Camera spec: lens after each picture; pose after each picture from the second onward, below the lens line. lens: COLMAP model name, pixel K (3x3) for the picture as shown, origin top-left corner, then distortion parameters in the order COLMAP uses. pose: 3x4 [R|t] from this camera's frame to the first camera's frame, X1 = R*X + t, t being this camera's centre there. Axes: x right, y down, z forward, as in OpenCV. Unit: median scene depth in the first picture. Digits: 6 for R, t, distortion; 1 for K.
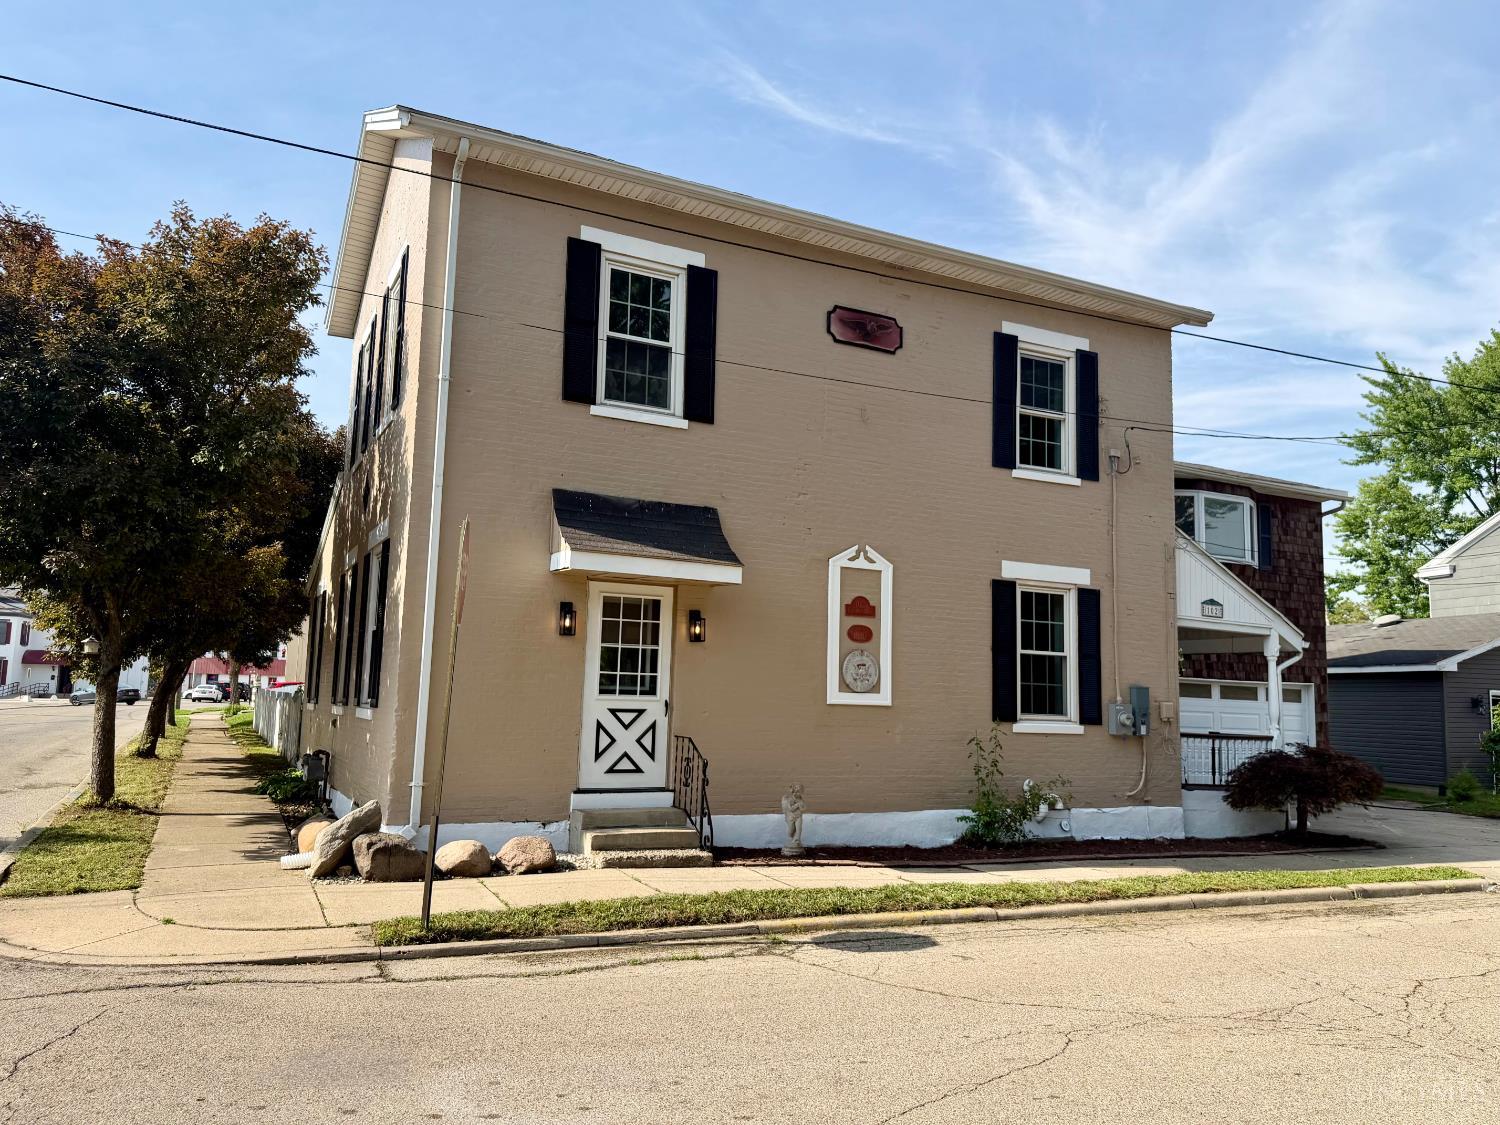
lens RADIAL K [[1091.4, 0, 745.8], [0, 1091.4, 561.0], [0, 0, 1]] dist [0.075185, -0.020229]
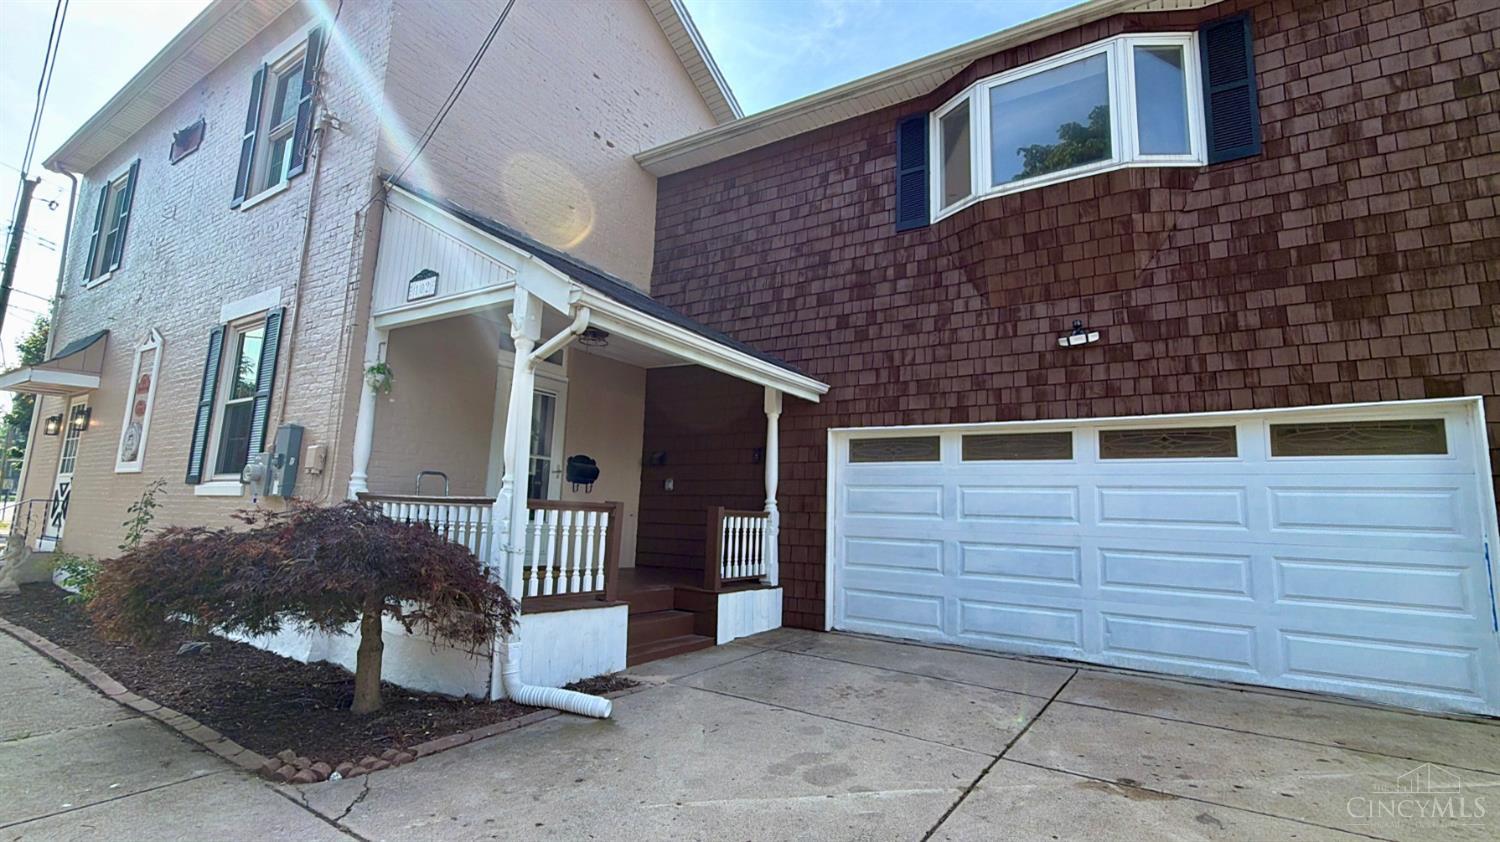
lens RADIAL K [[662.9, 0, 757.9], [0, 662.9, 427.2], [0, 0, 1]] dist [-0.003157, -0.000546]
pose [[0.504422, -0.135598, -0.852744, 1.015289], [0.088171, 0.990519, -0.105350, 0.216524], [0.858944, -0.022047, 0.511595, 1.223381]]
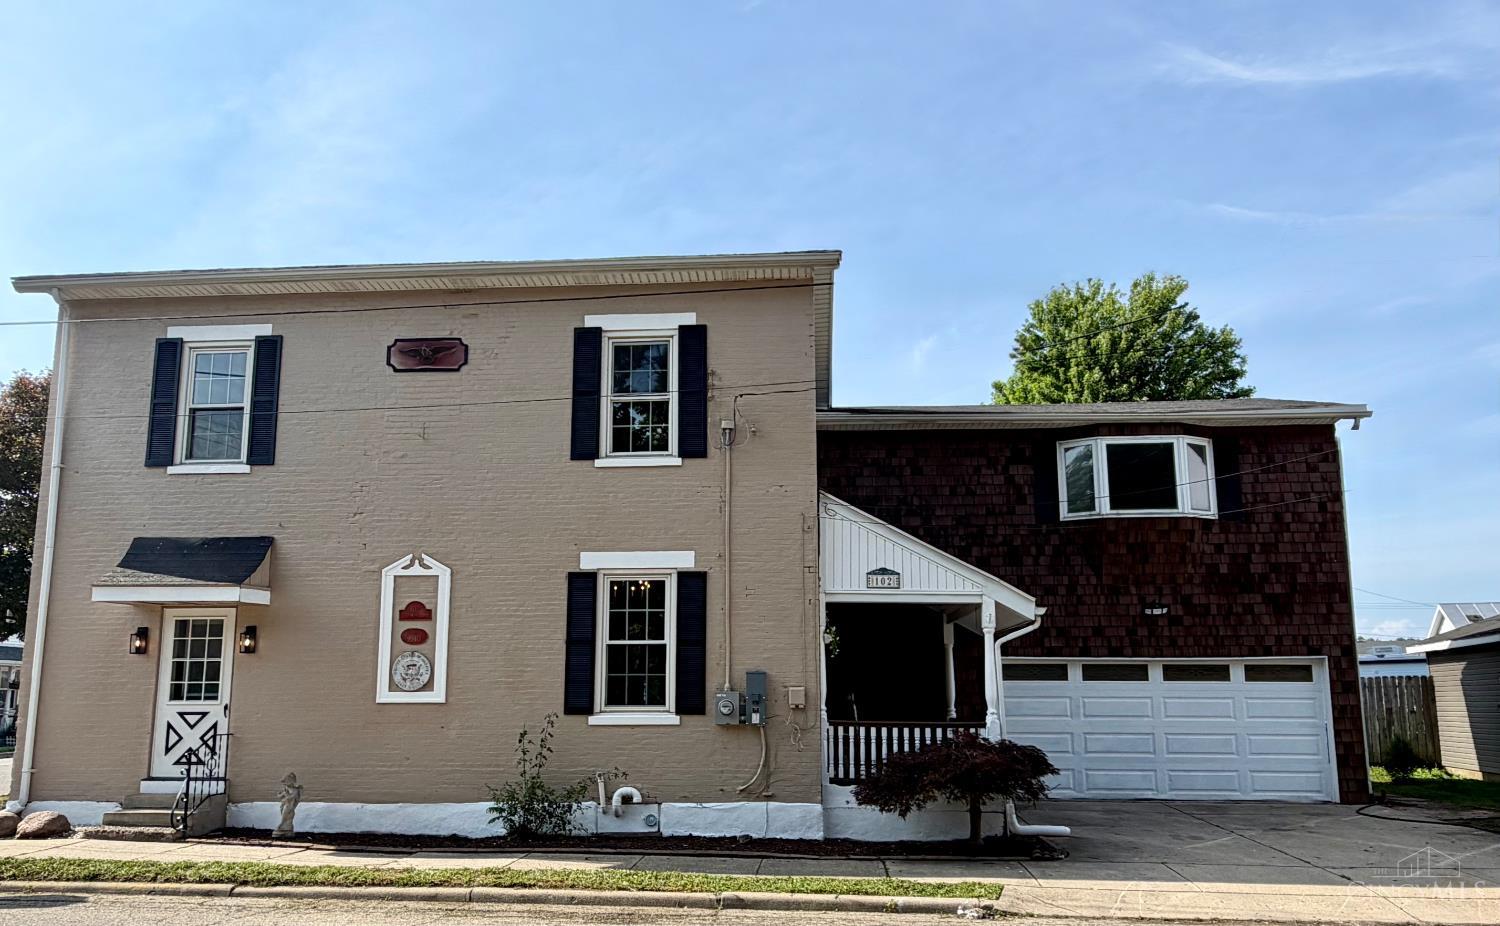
lens RADIAL K [[1028.5, 0, 736.1], [0, 1028.5, 552.1], [0, 0, 1]] dist [0.008421, -0.010057]
pose [[0.862641, -0.103986, -0.495013, 0.918947], [0.089619, 0.994578, -0.052752, 0.068386], [0.497814, 0.001144, 0.867283, 0.290069]]
